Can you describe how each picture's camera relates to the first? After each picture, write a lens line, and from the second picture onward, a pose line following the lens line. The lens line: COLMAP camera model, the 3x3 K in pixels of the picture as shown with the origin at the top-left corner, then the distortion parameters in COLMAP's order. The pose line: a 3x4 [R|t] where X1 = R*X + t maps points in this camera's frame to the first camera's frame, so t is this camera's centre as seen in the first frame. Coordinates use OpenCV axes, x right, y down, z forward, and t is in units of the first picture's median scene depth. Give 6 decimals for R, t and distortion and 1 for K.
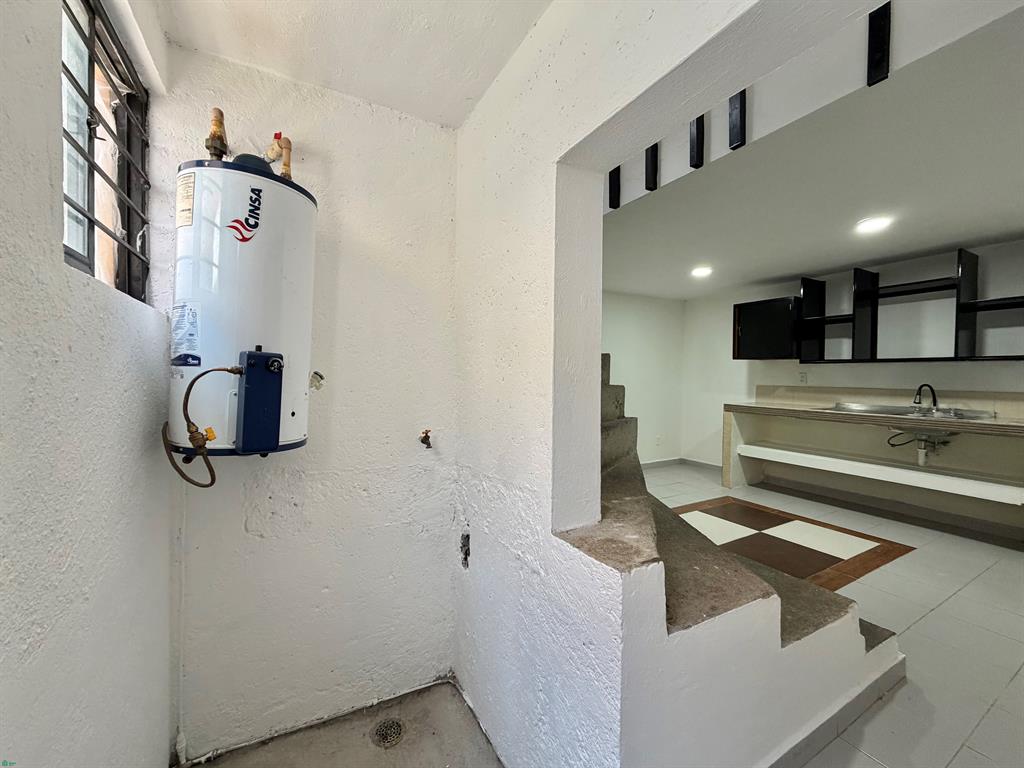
lens RADIAL K [[406.0, 0, 511.3], [0, 406.0, 383.7], [0, 0, 1]] dist [-0.000023, 0.000381]
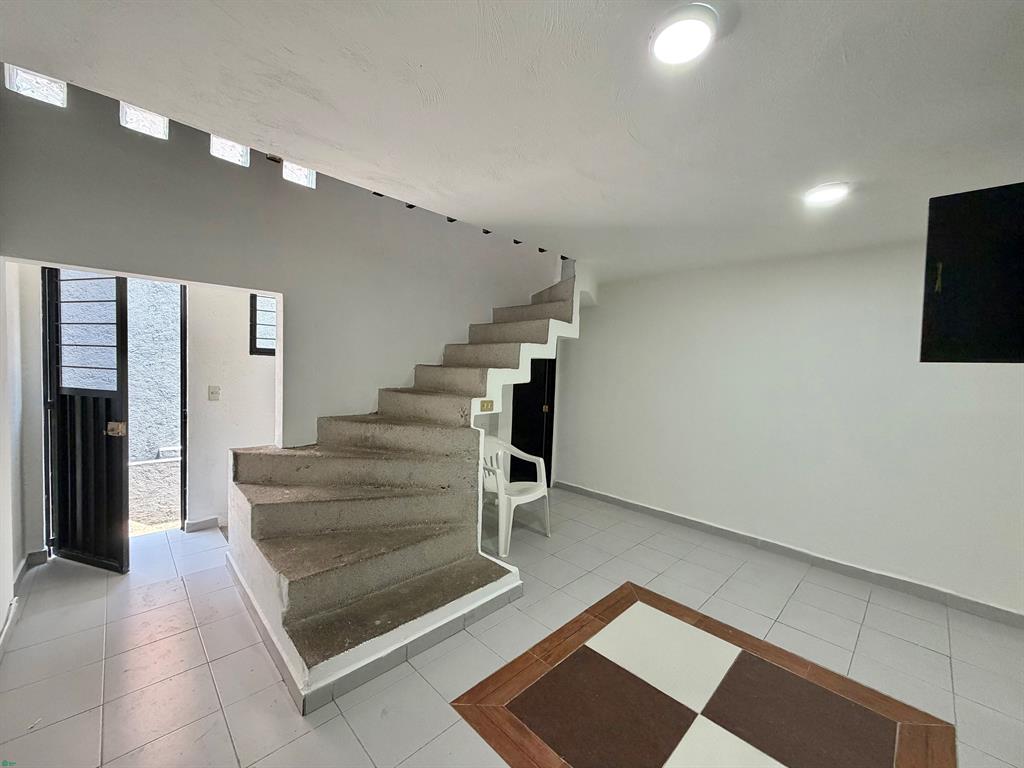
lens RADIAL K [[406.0, 0, 506.1], [0, 406.0, 382.9], [0, 0, 1]] dist [-0.000023, 0.000381]
pose [[0.253367, 0.036529, -0.966680, 0.879147], [-0.049524, 0.998466, 0.024750, -0.044230], [0.966102, 0.041603, 0.254787, 0.528387]]
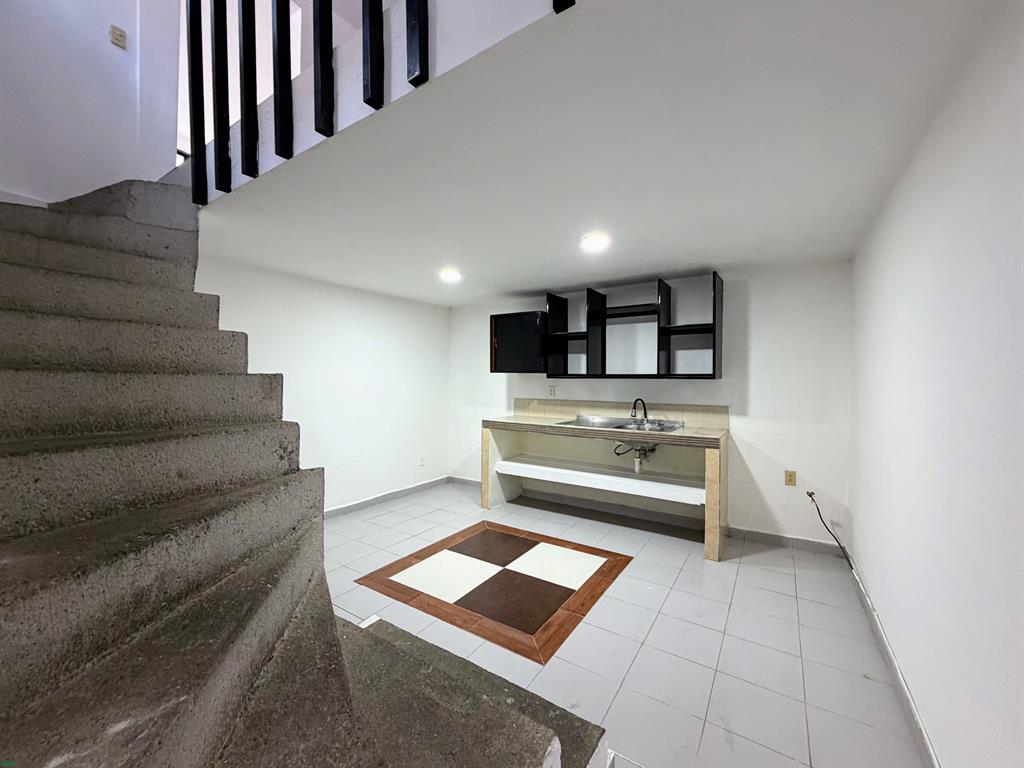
lens RADIAL K [[406.0, 0, 510.9], [0, 406.0, 382.2], [0, 0, 1]] dist [-0.000023, 0.000381]
pose [[0.889043, -0.006592, 0.457777, 0.184543], [0.012221, 0.999882, -0.009338, -0.033725], [-0.457661, 0.013896, 0.889018, 0.159074]]
